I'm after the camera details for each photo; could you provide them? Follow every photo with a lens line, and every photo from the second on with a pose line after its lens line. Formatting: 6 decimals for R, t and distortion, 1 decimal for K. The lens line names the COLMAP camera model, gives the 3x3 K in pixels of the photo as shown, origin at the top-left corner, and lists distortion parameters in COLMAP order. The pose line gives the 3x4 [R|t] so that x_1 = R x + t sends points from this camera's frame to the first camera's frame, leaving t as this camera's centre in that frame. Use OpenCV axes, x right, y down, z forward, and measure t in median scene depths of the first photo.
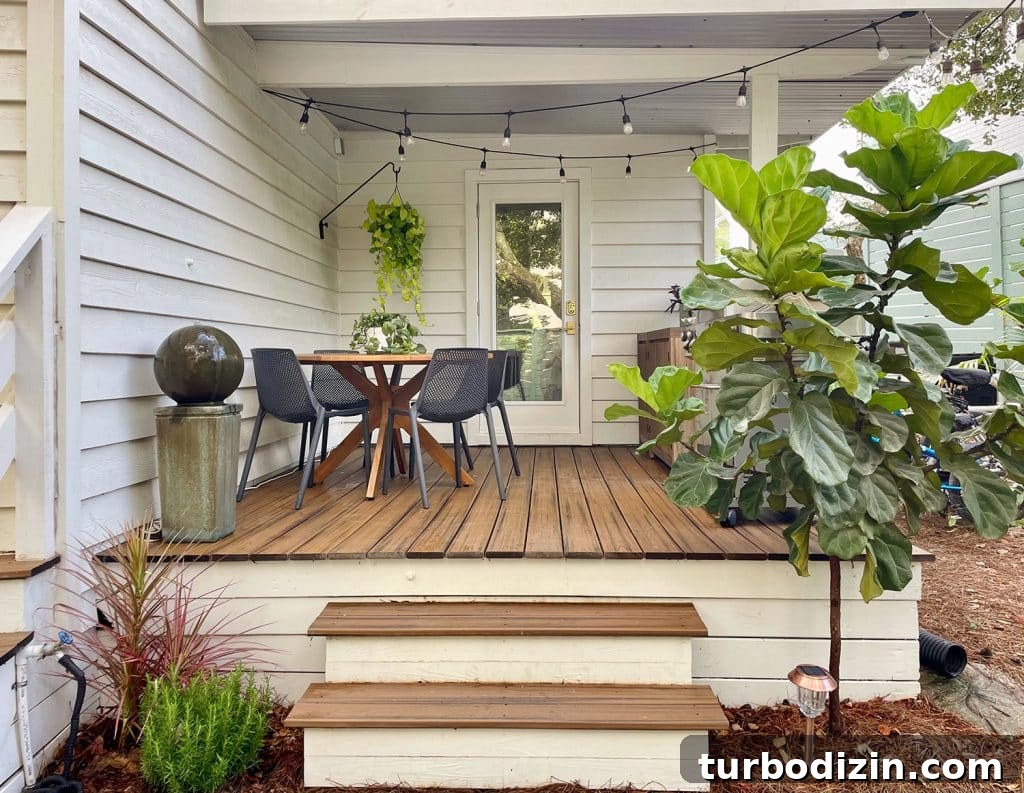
lens RADIAL K [[862.5, 0, 509.7], [0, 862.5, 346.5], [0, 0, 1]] dist [0.049761, -0.001249]
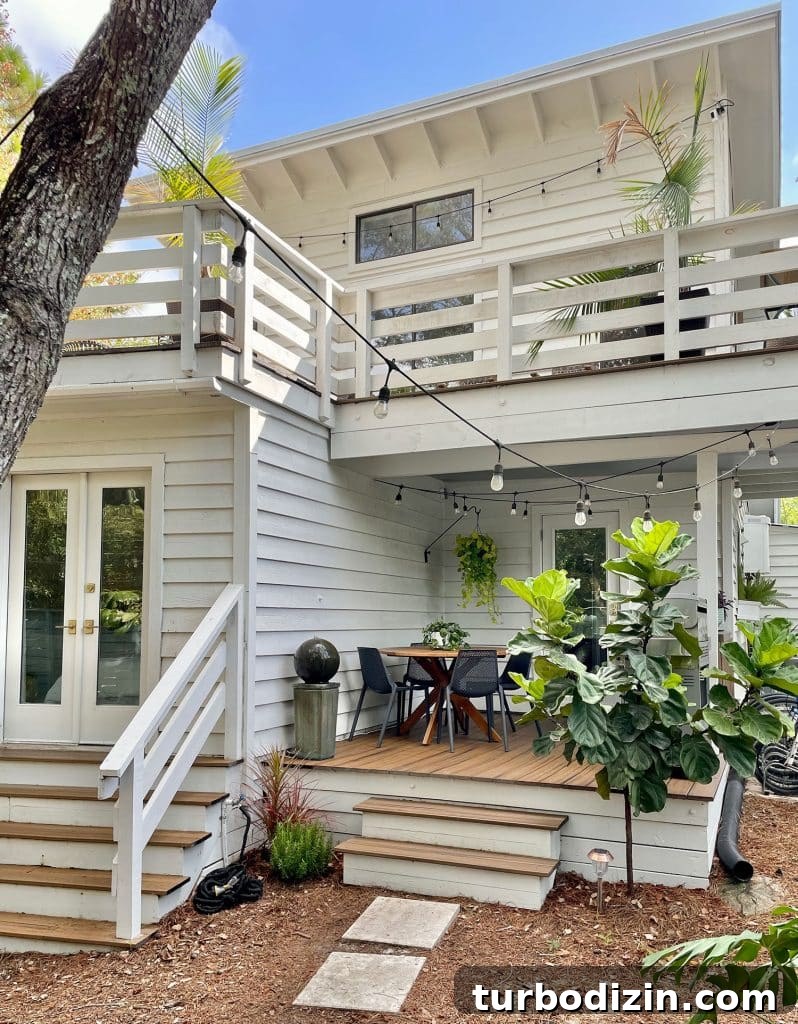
lens RADIAL K [[849.2, 0, 396.7], [0, 849.2, 559.8], [0, 0, 1]] dist [0.092187, -0.000779]
pose [[0.934627, -0.013294, -0.355381, 0.380366], [-0.005153, 0.998690, -0.050910, -0.087271], [0.355592, 0.049413, 0.933334, -0.536022]]
